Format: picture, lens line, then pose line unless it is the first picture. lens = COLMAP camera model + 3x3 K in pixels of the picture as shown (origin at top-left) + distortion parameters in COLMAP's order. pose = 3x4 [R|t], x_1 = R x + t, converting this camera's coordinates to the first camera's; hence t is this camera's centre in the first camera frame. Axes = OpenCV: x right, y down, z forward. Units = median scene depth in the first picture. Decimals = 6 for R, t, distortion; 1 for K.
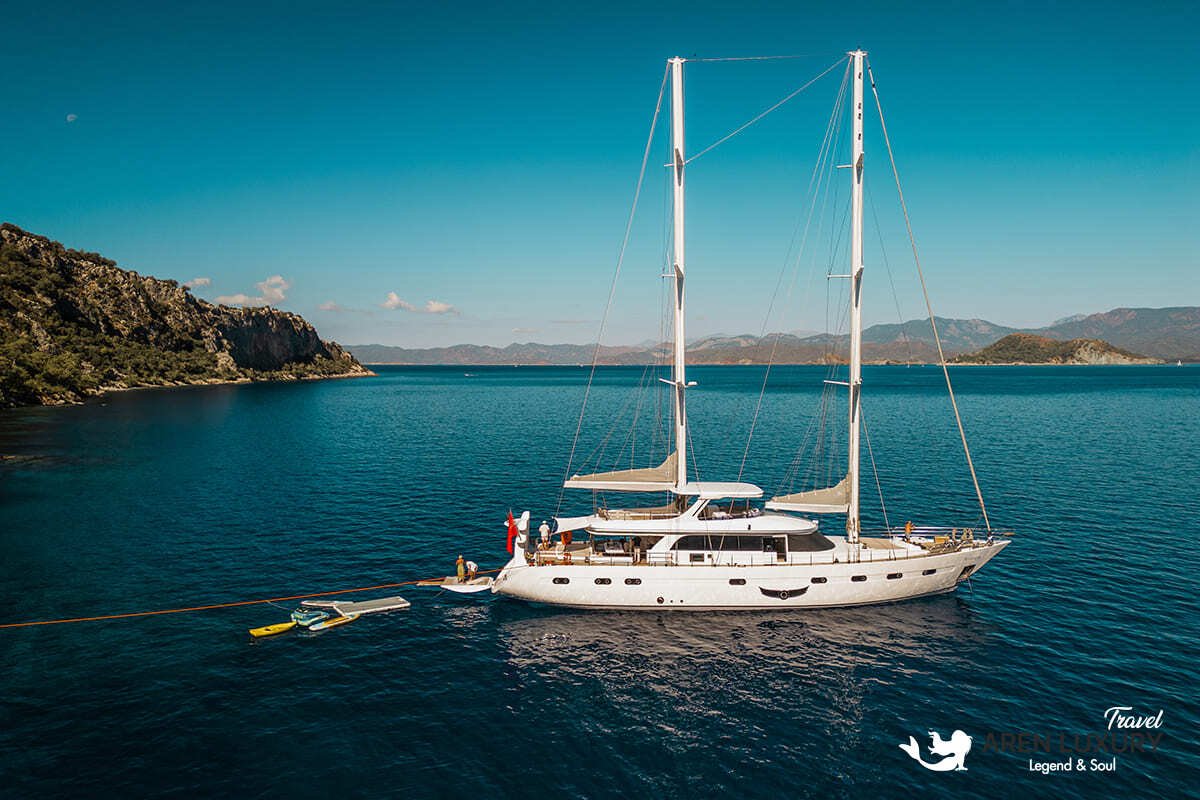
lens RADIAL K [[841.7, 0, 600.0], [0, 841.7, 400.0], [0, 0, 1]] dist [0.125116, -0.112384]
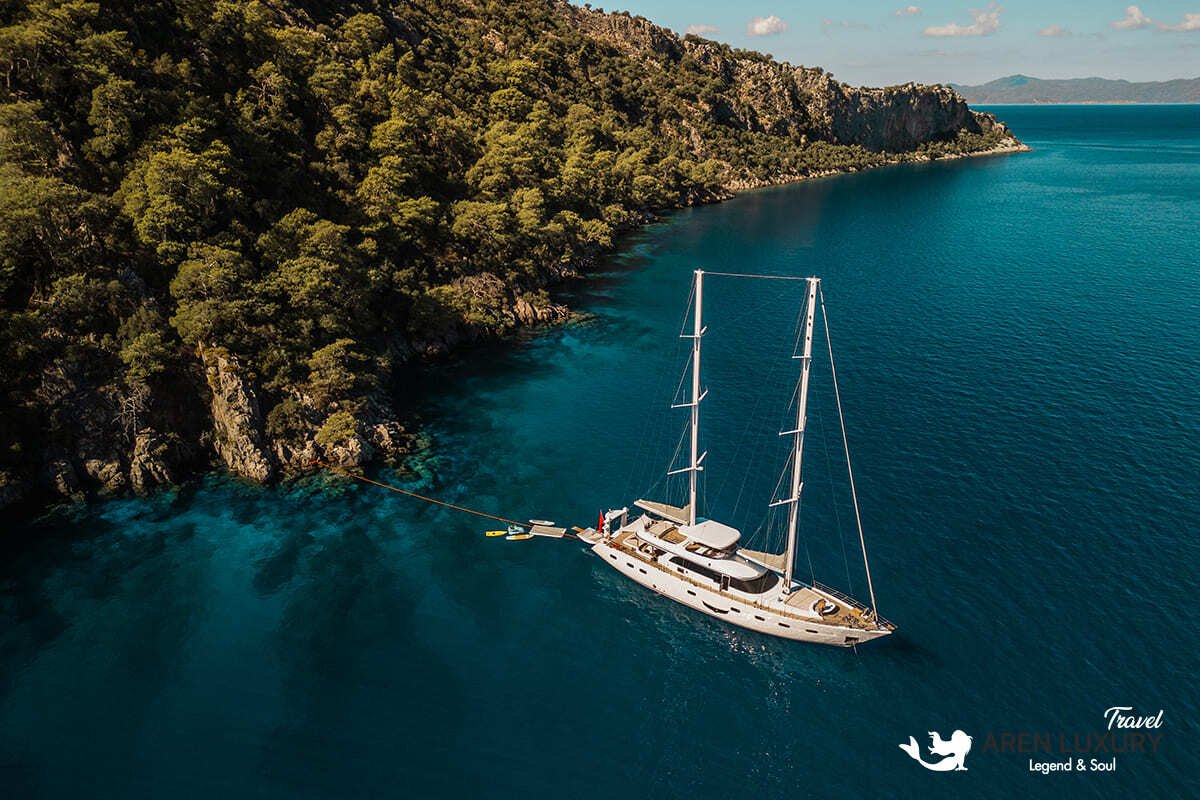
lens RADIAL K [[841.7, 0, 600.0], [0, 841.7, 400.0], [0, 0, 1]] dist [0.125116, -0.112384]
pose [[0.736646, 0.223049, -0.638437, 0.095127], [-0.035737, 0.955564, 0.292609, -0.059889], [0.675334, -0.192733, 0.711883, -0.023906]]
